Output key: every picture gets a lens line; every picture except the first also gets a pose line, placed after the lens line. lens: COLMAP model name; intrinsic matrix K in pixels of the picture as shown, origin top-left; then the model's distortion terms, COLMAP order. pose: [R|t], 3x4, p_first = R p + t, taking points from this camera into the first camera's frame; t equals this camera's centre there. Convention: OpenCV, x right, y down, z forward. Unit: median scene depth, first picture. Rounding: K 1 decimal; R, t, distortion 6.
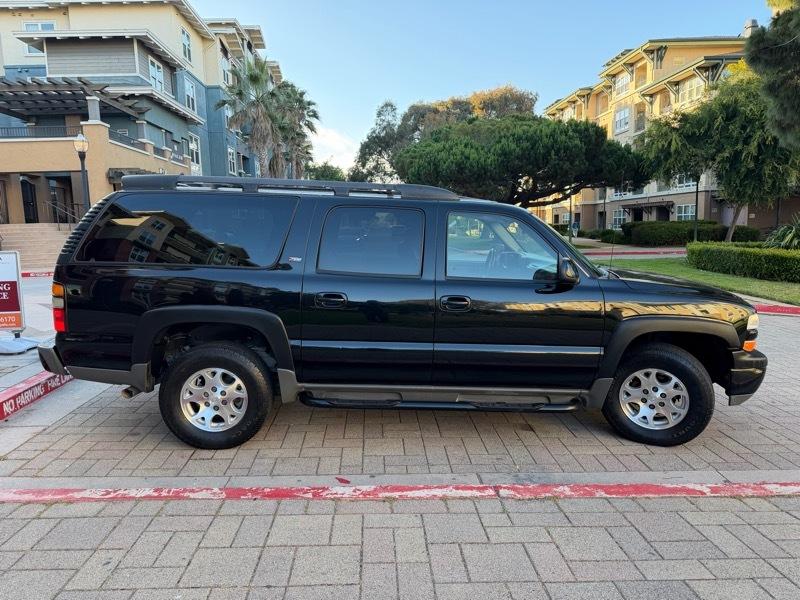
lens RADIAL K [[554.4, 0, 394.8], [0, 554.4, 302.9], [0, 0, 1]] dist [0.049638, -0.062118]
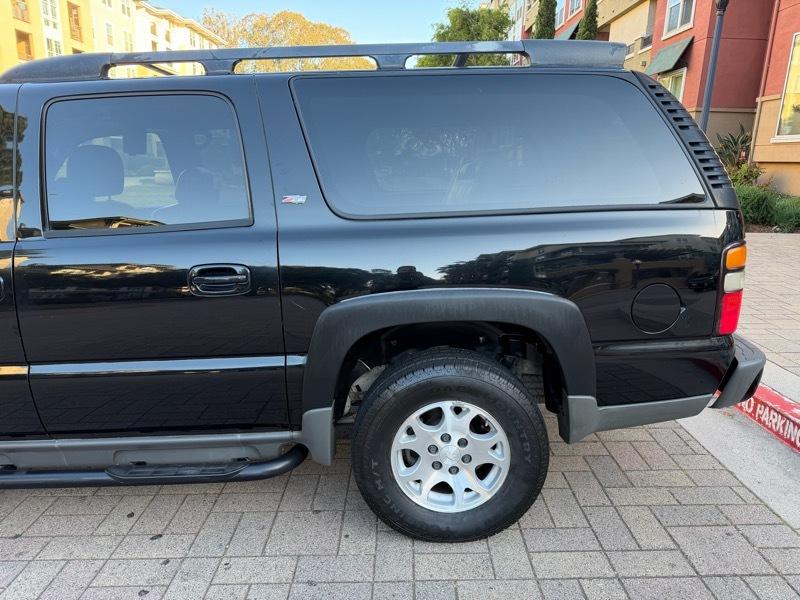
lens RADIAL K [[558.4, 0, 402.3], [0, 558.4, 301.6], [0, 0, 1]] dist [0.031112, -0.032764]
pose [[-0.998855, -0.010400, 0.046688, -0.049759], [0.007813, 0.927492, 0.373761, -0.038110], [-0.047190, 0.373698, -0.926349, 0.297260]]
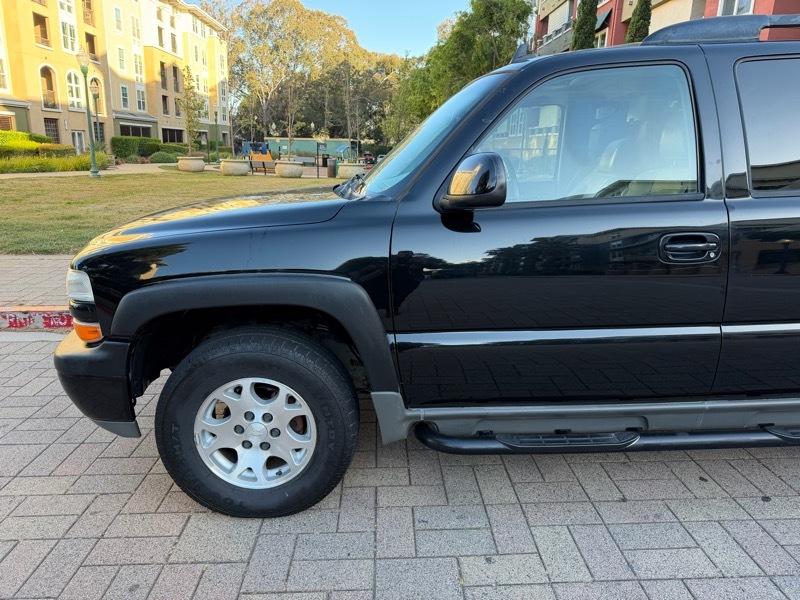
lens RADIAL K [[560.1, 0, 398.4], [0, 560.1, 295.4], [0, 0, 1]] dist [0.012163, -0.011699]
pose [[-0.999618, -0.011741, 0.025028, 0.051790], [-0.001339, 0.924832, 0.380373, -0.034512], [-0.027613, 0.380194, -0.924495, 0.302705]]
